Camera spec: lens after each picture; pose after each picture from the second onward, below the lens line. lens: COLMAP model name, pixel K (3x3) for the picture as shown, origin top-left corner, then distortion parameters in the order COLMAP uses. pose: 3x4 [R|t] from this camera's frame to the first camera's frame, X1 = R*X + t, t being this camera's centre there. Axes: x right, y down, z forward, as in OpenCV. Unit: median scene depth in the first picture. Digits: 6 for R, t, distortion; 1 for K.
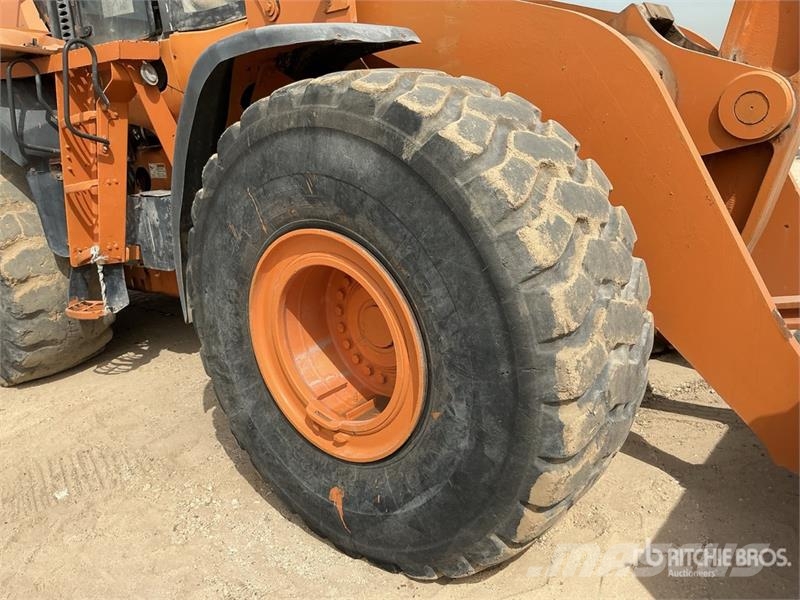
lens RADIAL K [[676.4, 0, 397.1], [0, 676.4, 303.0], [0, 0, 1]] dist [0.084592, -0.149986]
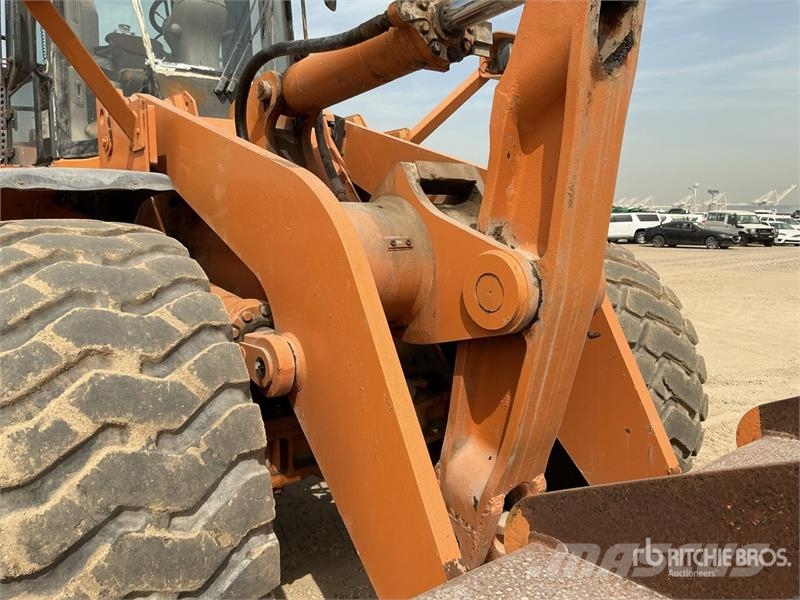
lens RADIAL K [[676.4, 0, 397.1], [0, 676.4, 303.0], [0, 0, 1]] dist [0.084592, -0.149986]
pose [[0.976234, 0.089747, -0.197264, 0.704608], [-0.118624, 0.983047, -0.139809, -0.181237], [0.181372, 0.159886, 0.970330, 0.237985]]
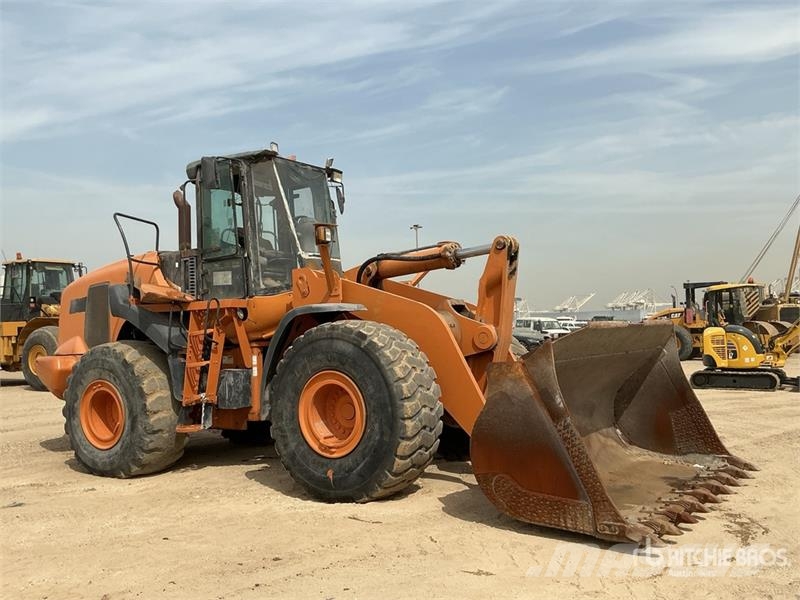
lens RADIAL K [[801.4, 0, 400.0], [0, 801.4, 300.0], [0, 0, 1]] dist [0.149290, -0.288672]
pose [[0.996239, 0.043739, 0.074801, -0.100135], [-0.017794, 0.948122, -0.317410, 0.771758], [-0.084804, 0.314885, 0.945334, -2.666724]]
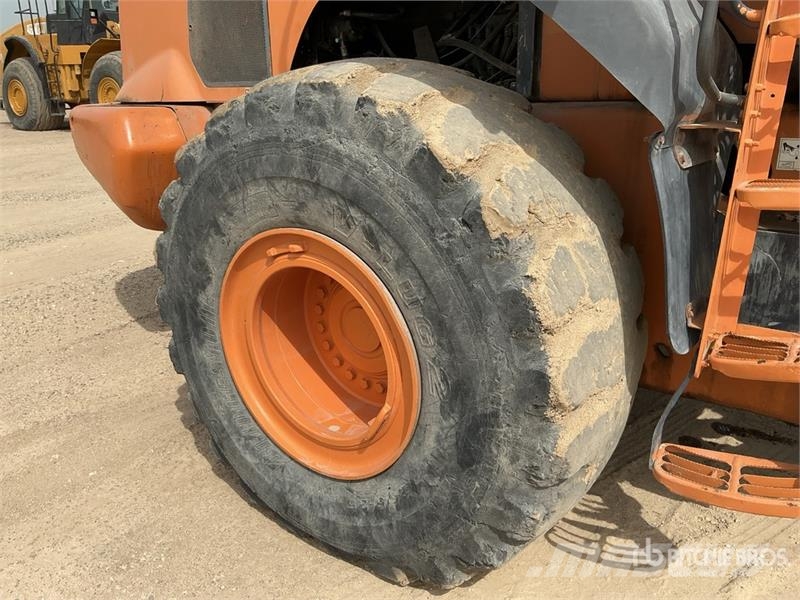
lens RADIAL K [[676.4, 0, 397.1], [0, 676.4, 303.0], [0, 0, 1]] dist [0.084592, -0.149986]
pose [[0.997947, 0.047216, 0.043274, -1.388950], [-0.049061, 0.997886, 0.042611, -0.223215], [-0.041171, -0.044647, 0.998154, 1.225316]]
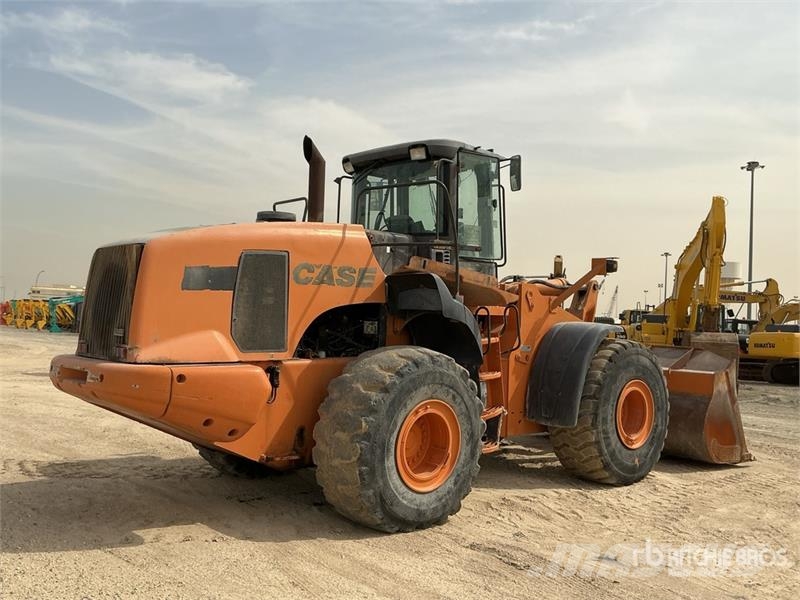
lens RADIAL K [[801.4, 0, 400.0], [0, 801.4, 300.0], [0, 0, 1]] dist [0.149290, -0.288672]
pose [[0.105021, 0.098983, 0.989532, -5.128012], [0.221560, 0.967696, -0.120314, -0.312590], [-0.969475, 0.231876, 0.079698, 1.971972]]
